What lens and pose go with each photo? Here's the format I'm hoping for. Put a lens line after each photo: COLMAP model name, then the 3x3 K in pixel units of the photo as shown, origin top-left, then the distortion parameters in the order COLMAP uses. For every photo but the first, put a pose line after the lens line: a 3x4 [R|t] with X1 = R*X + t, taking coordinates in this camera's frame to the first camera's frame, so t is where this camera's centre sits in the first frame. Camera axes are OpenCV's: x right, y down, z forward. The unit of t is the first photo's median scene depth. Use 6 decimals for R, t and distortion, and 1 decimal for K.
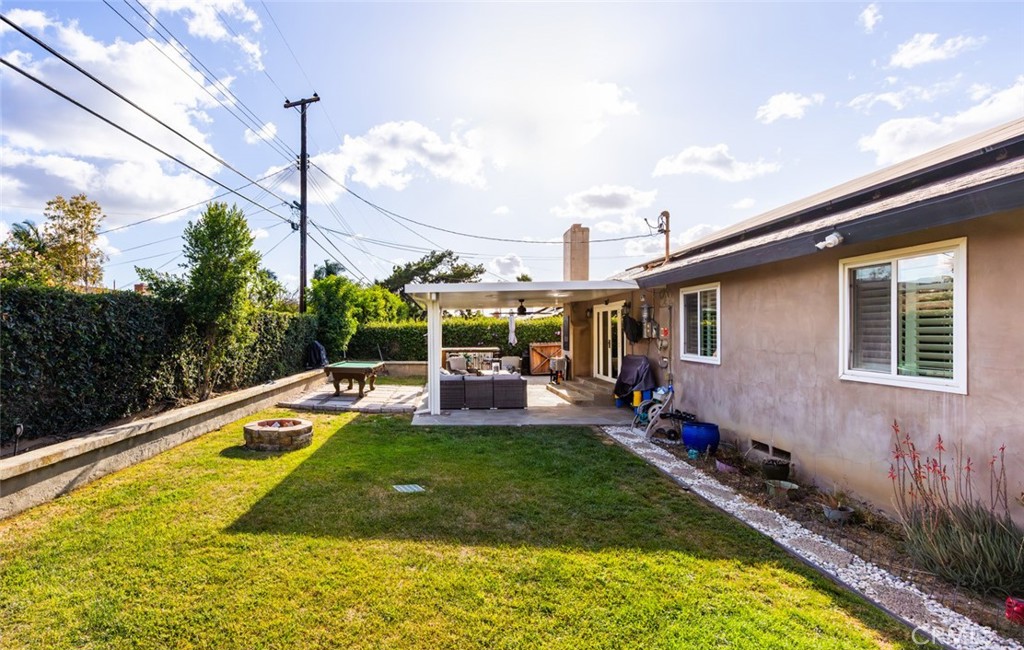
lens RADIAL K [[475.1, 0, 411.2], [0, 475.1, 355.8], [0, 0, 1]] dist [0.001625, 0.000971]
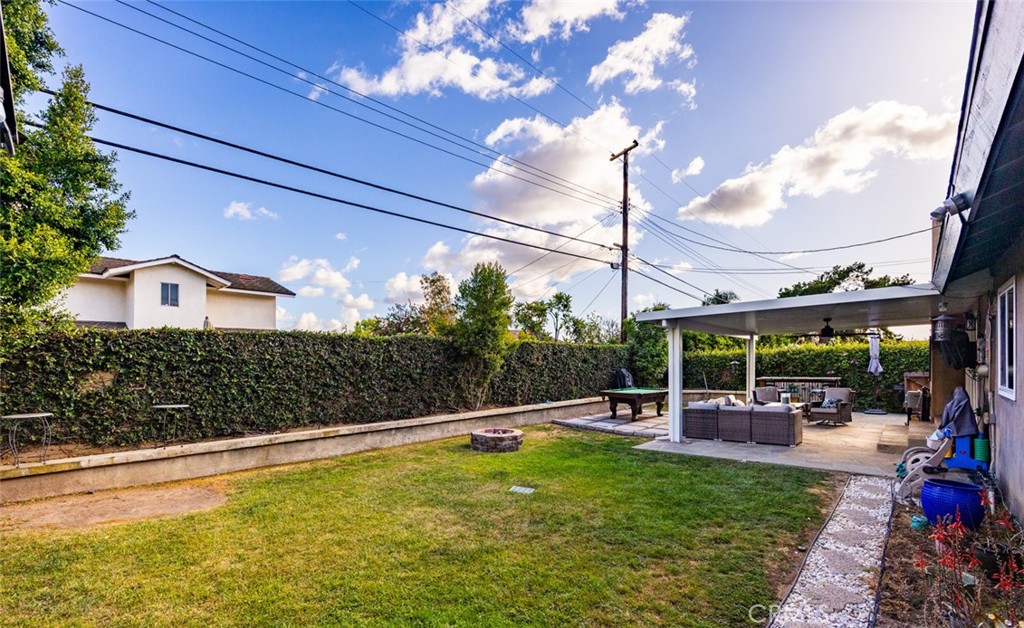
lens RADIAL K [[441.8, 0, 511.8], [0, 441.8, 386.5], [0, 0, 1]] dist [0.001633, 0.000035]
pose [[0.787633, 0.025808, -0.615603, 0.244150], [-0.023770, 0.999651, 0.011496, 0.003953], [0.615685, 0.005578, 0.787972, 0.045048]]
